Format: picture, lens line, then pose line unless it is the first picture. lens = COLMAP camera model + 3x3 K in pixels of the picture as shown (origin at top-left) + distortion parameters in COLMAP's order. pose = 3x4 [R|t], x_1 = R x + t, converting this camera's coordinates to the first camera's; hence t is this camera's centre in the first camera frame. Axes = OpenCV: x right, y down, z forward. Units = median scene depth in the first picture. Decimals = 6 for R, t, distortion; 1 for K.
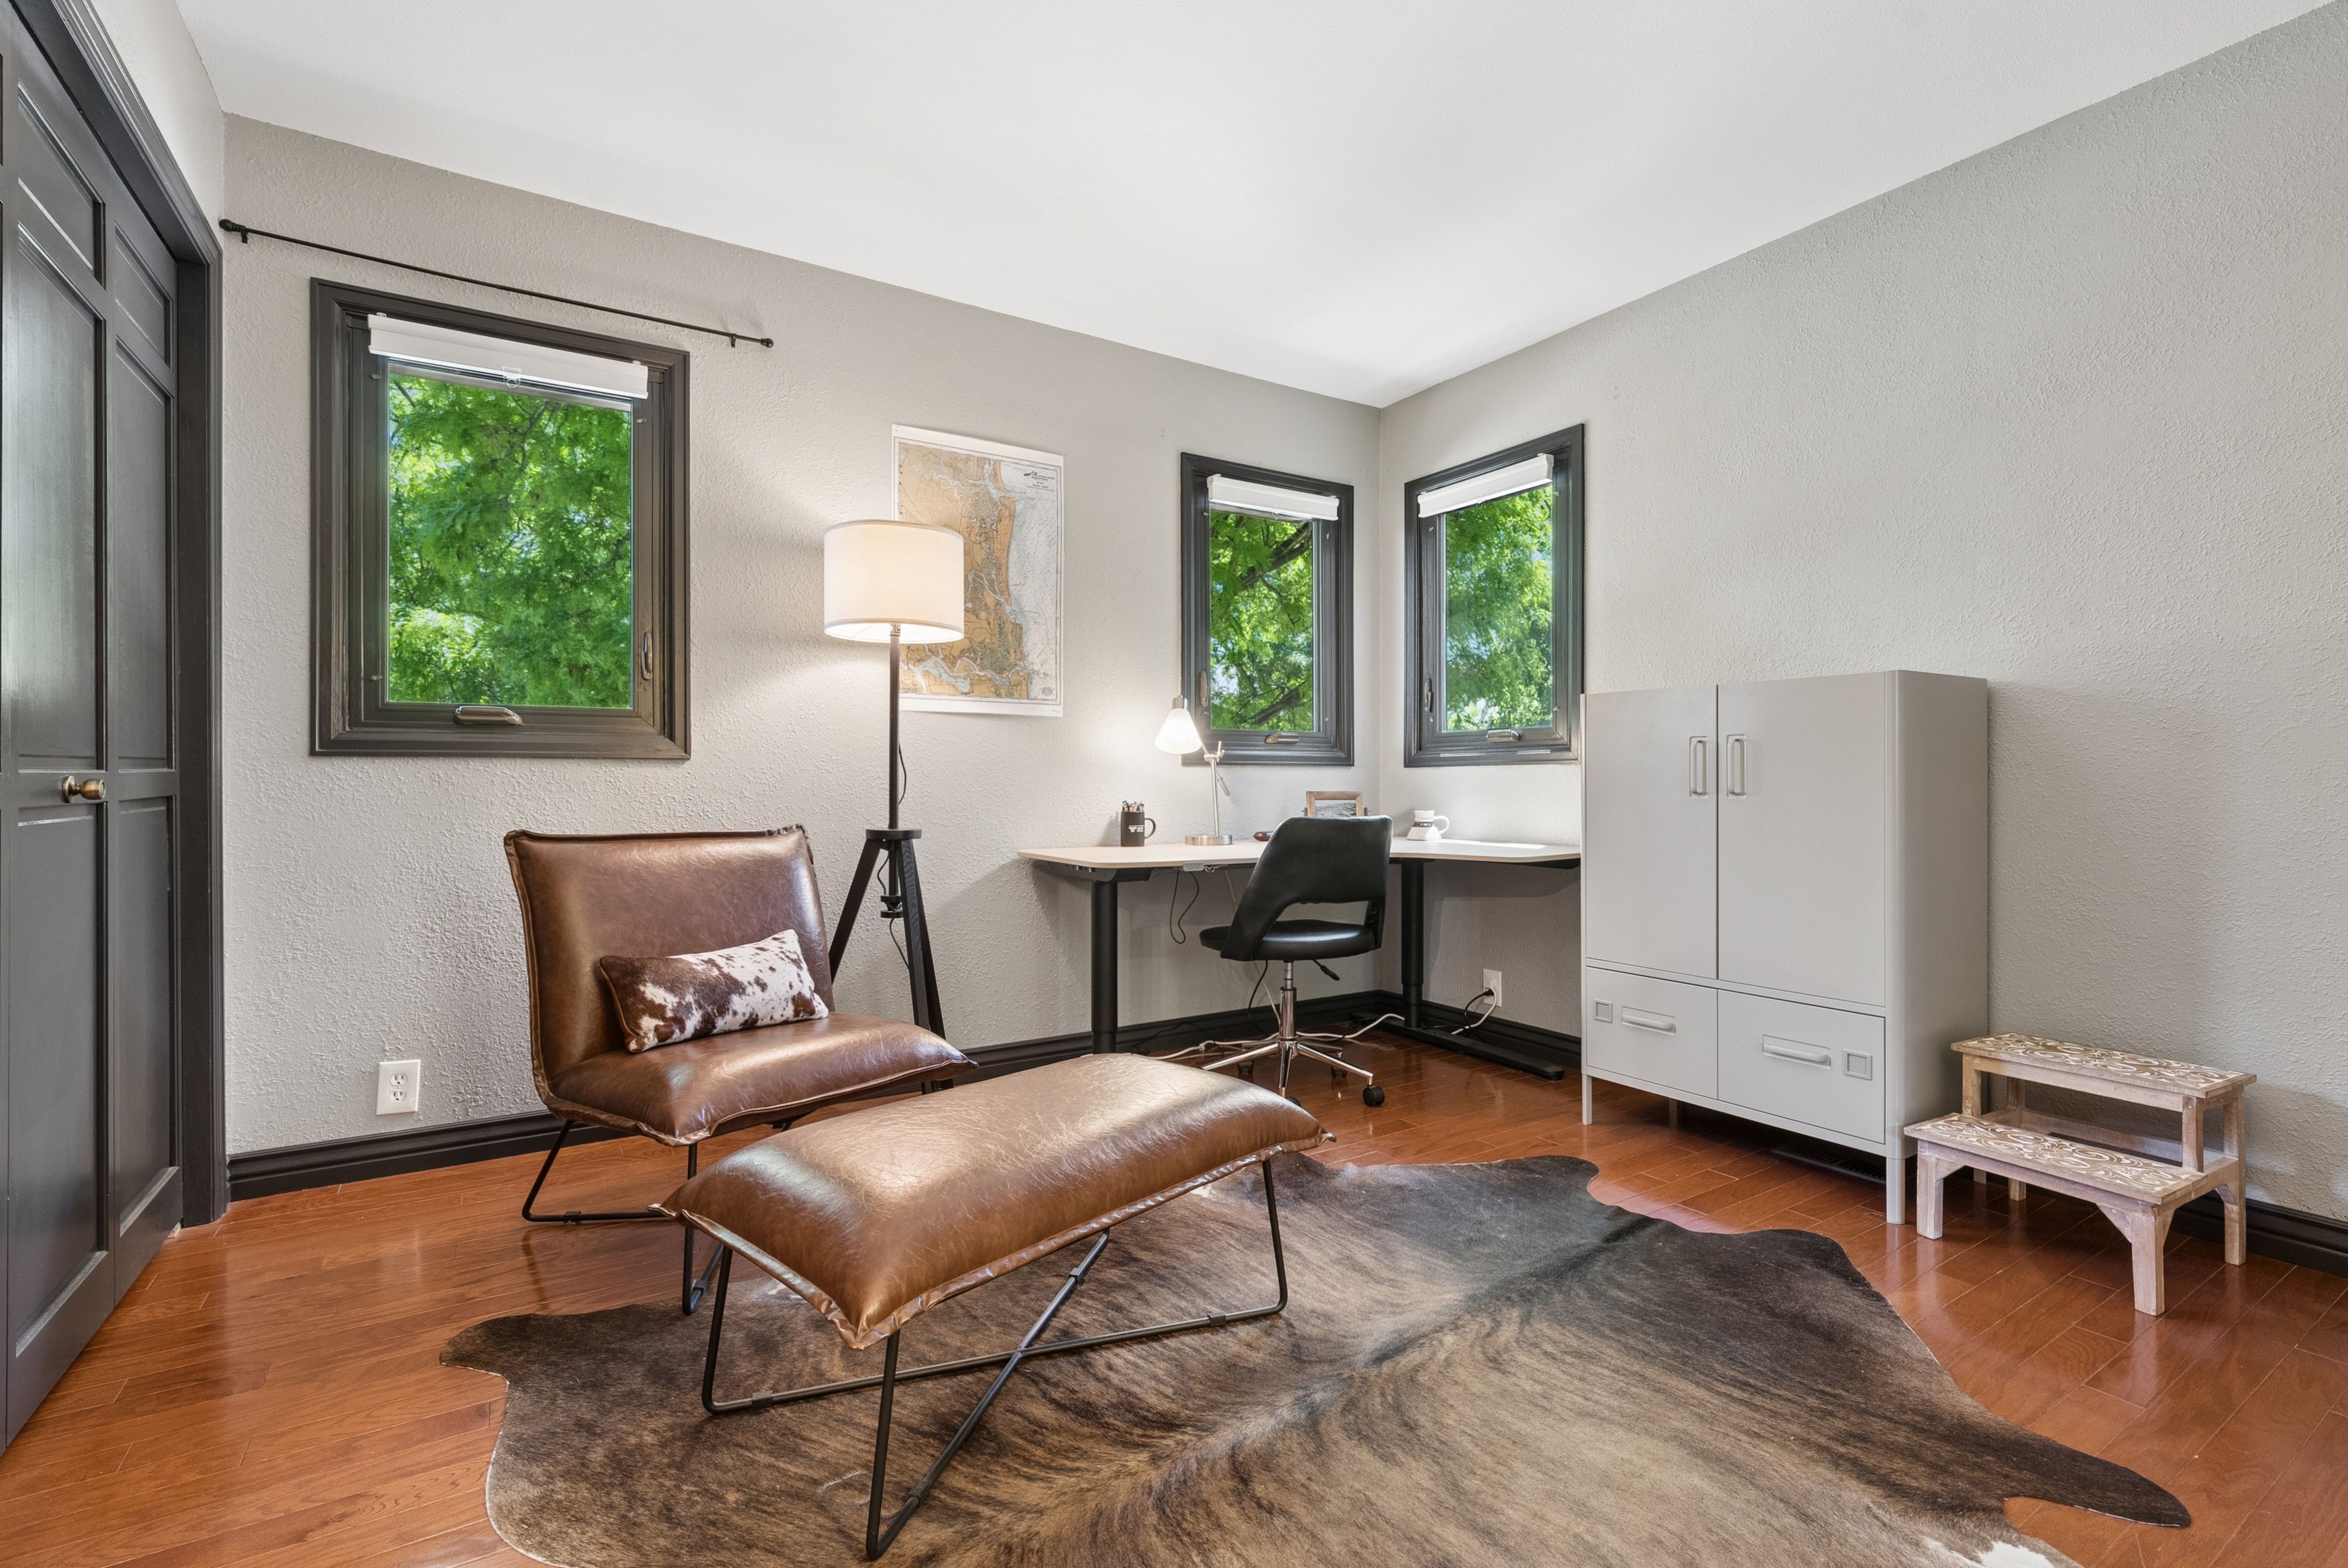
lens RADIAL K [[1046.7, 0, 1166.6], [0, 1046.7, 783.1], [0, 0, 1]] dist [0.000909, 0.000021]
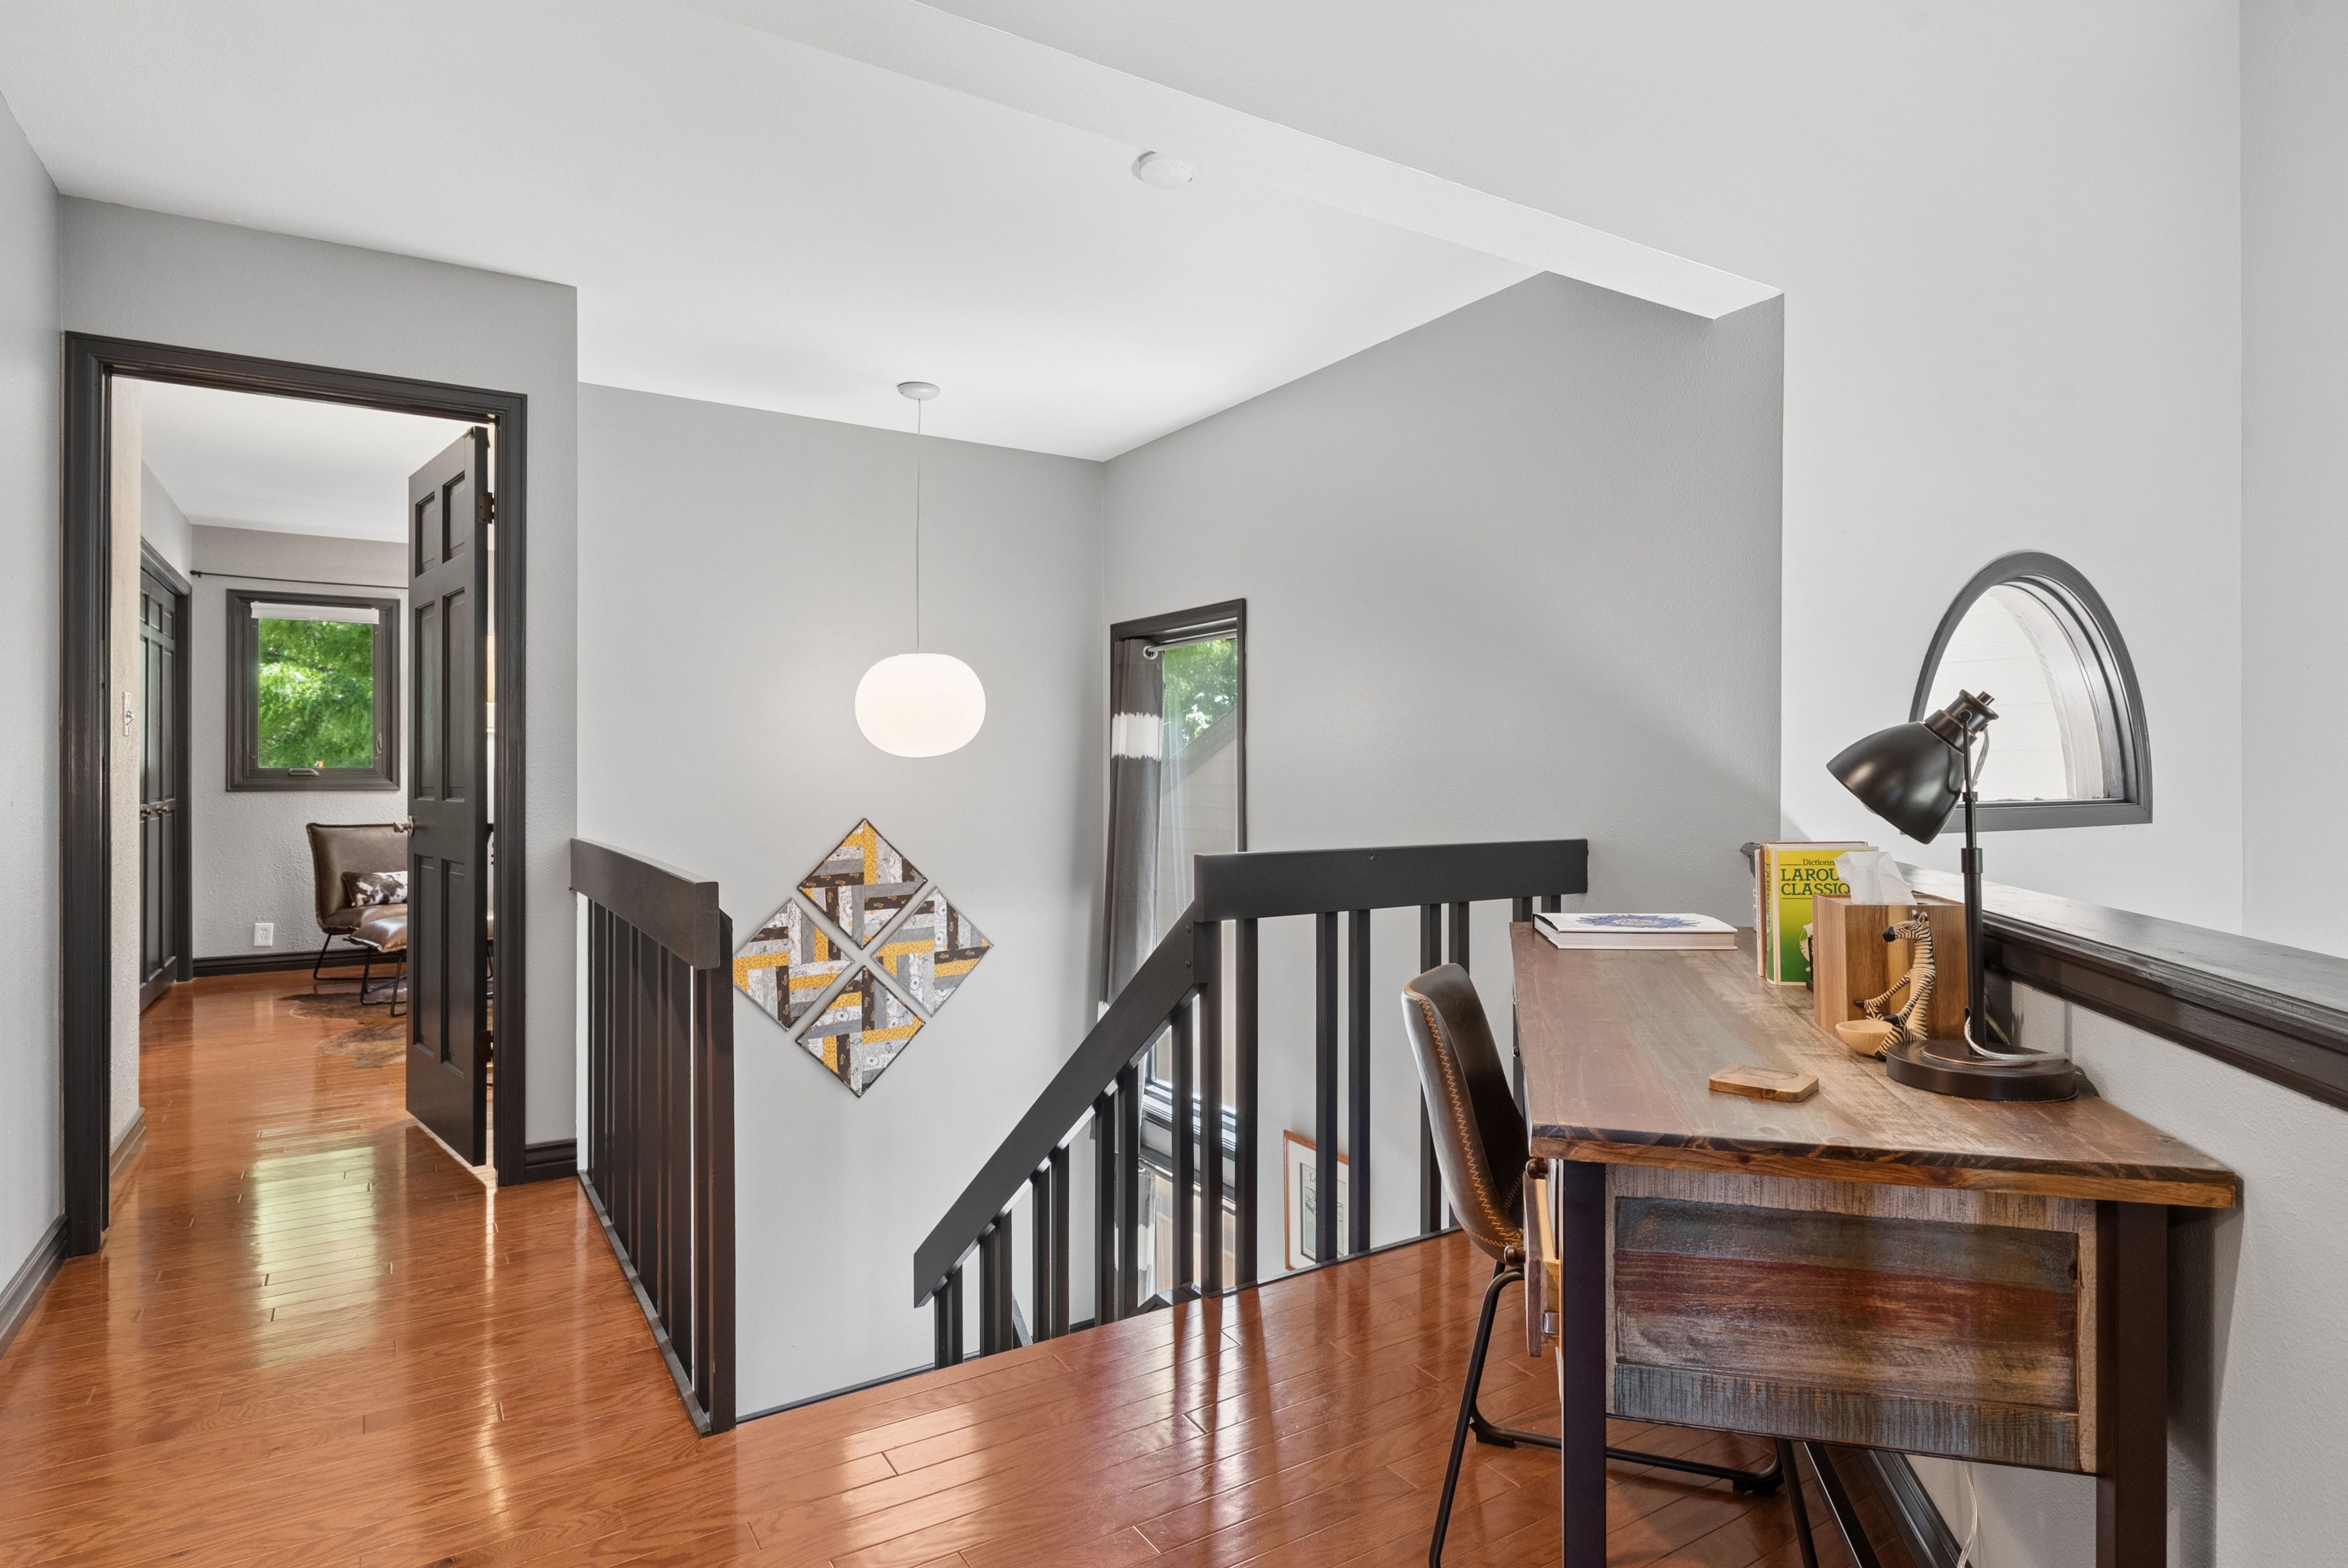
lens RADIAL K [[1271.7, 0, 1175.4], [0, 1271.7, 771.8], [0, 0, 1]] dist [0.002799, 0.000783]
pose [[0.999998, 0.000933, -0.001692, 0.541344], [-0.000931, 0.999999, 0.001149, -0.030625], [0.001693, -0.001148, 0.999998, -0.762406]]
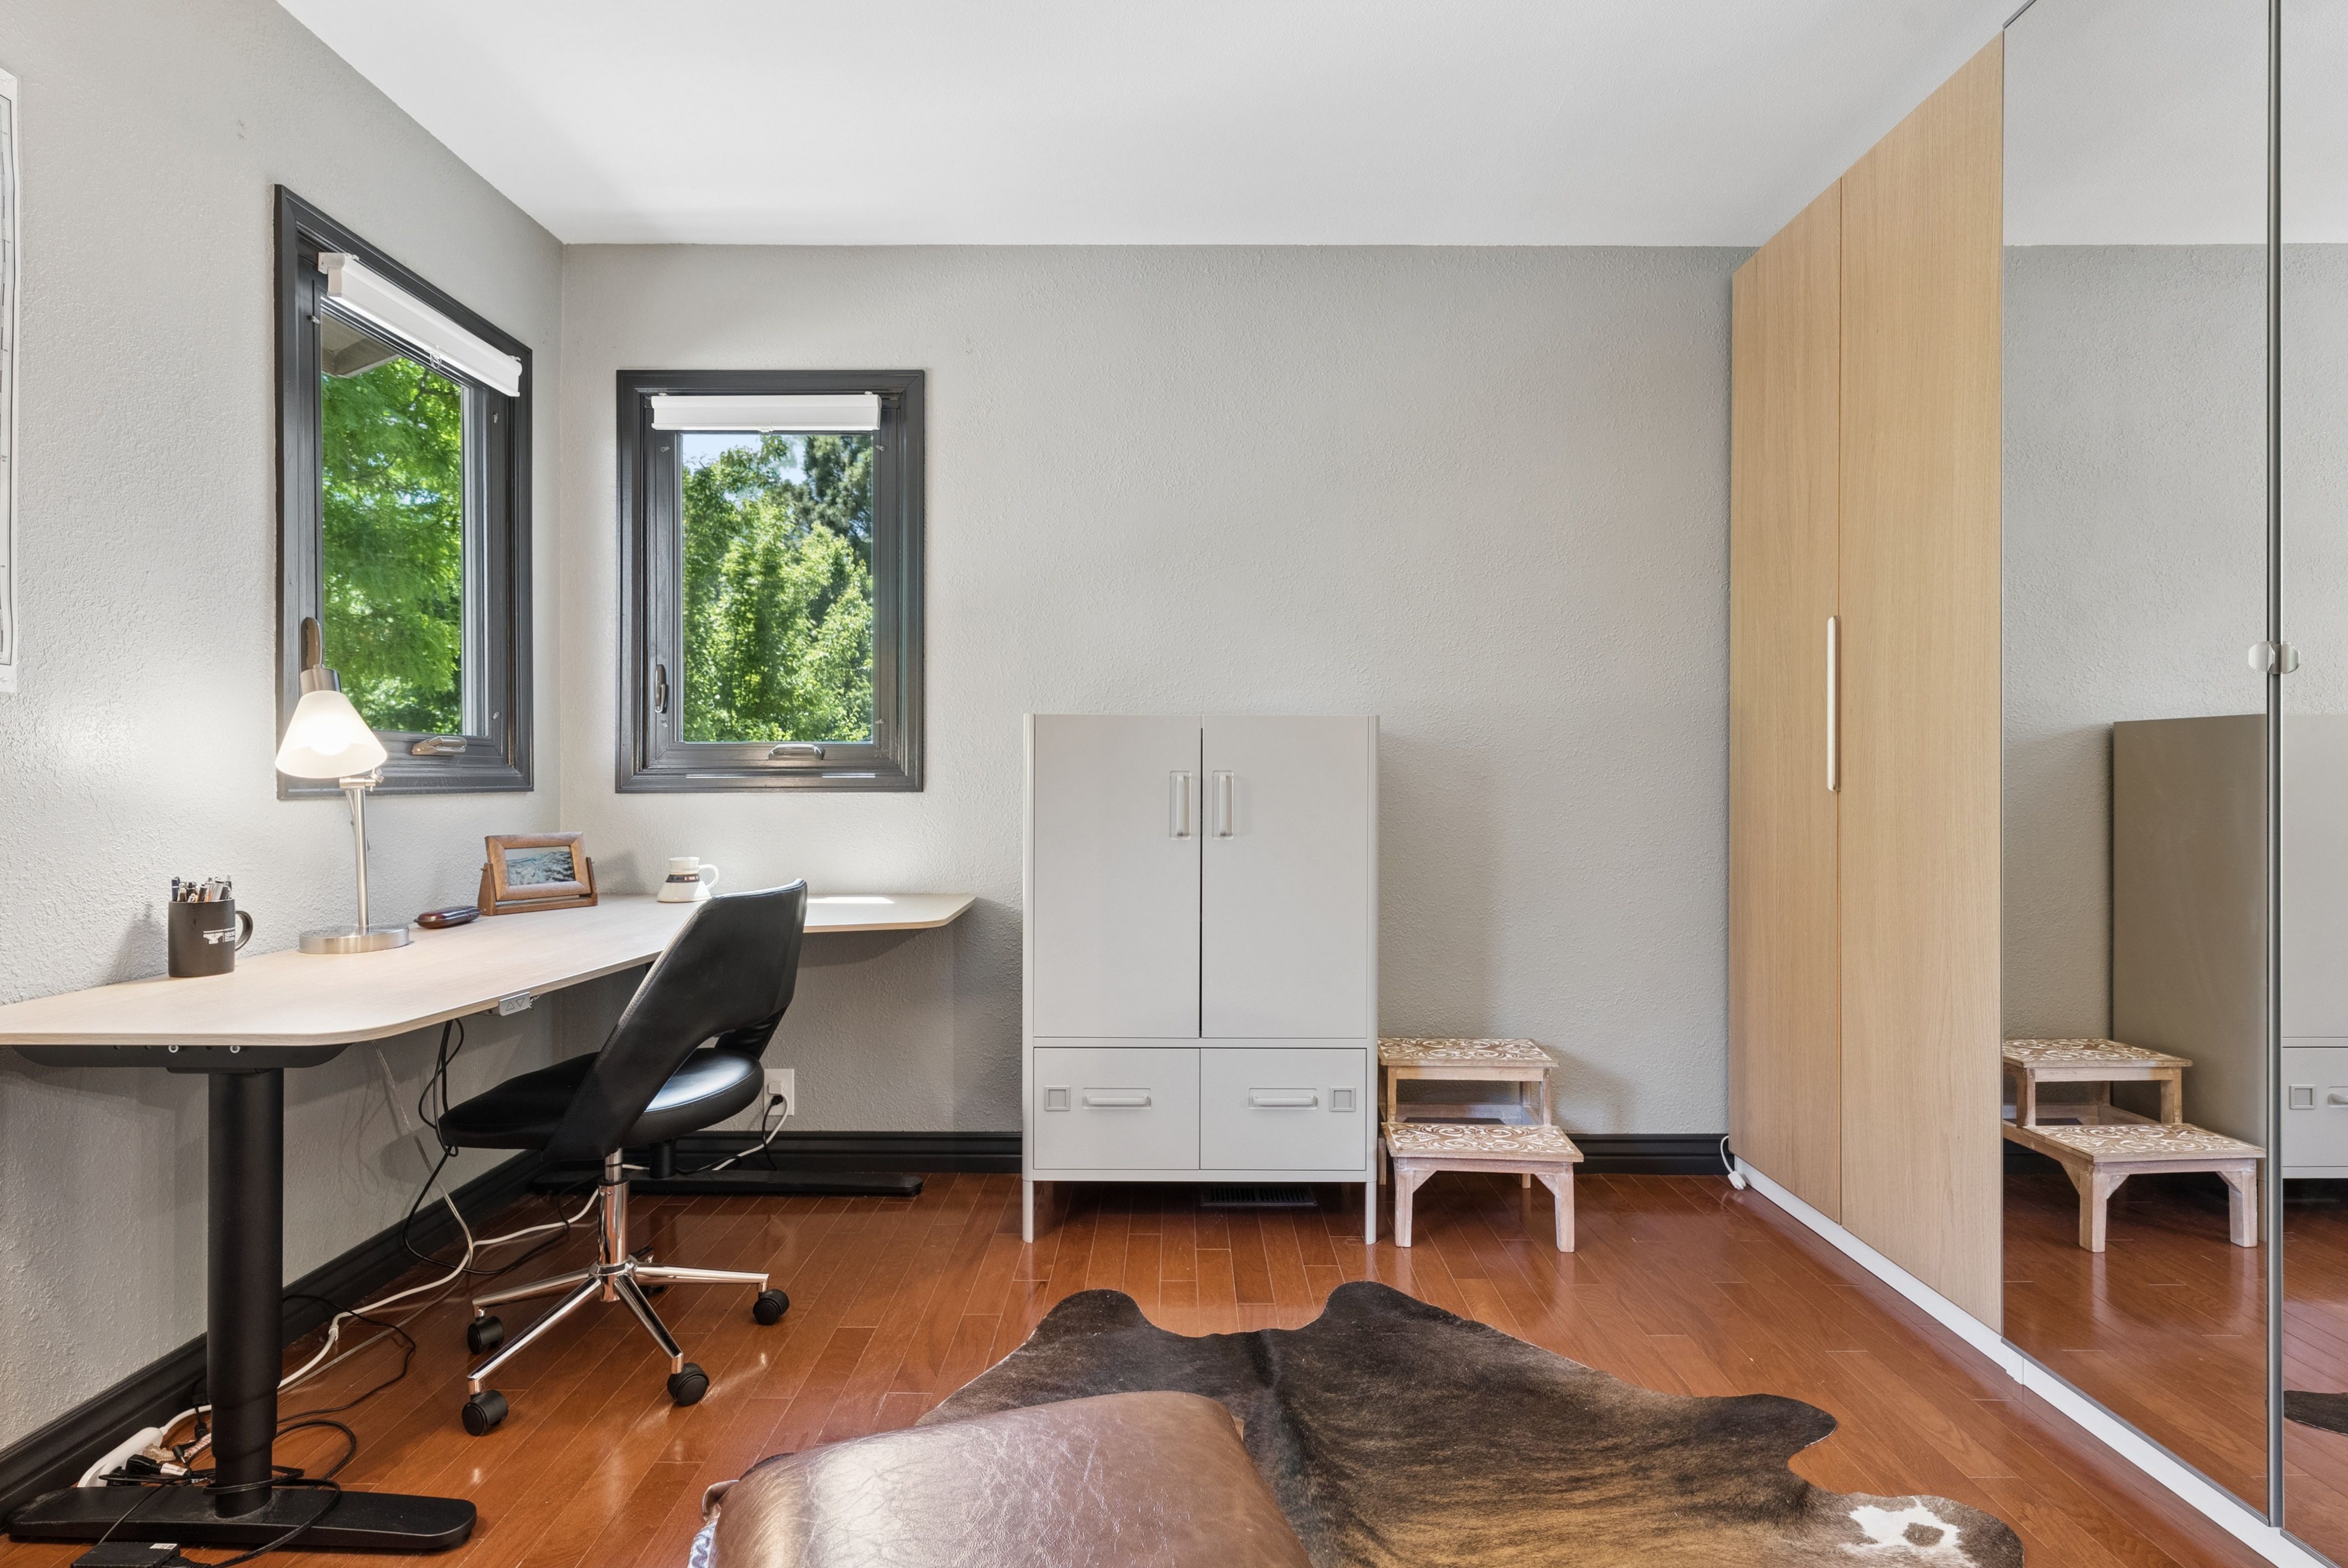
lens RADIAL K [[1154.2, 0, 1174.0], [0, 1154.2, 784.0], [0, 0, 1]] dist [0.003368, 0.000061]
pose [[0.536680, -0.005003, 0.843771, -0.390044], [0.001442, 0.999986, 0.005012, -0.045213], [-0.843784, -0.001473, 0.536680, 0.562147]]
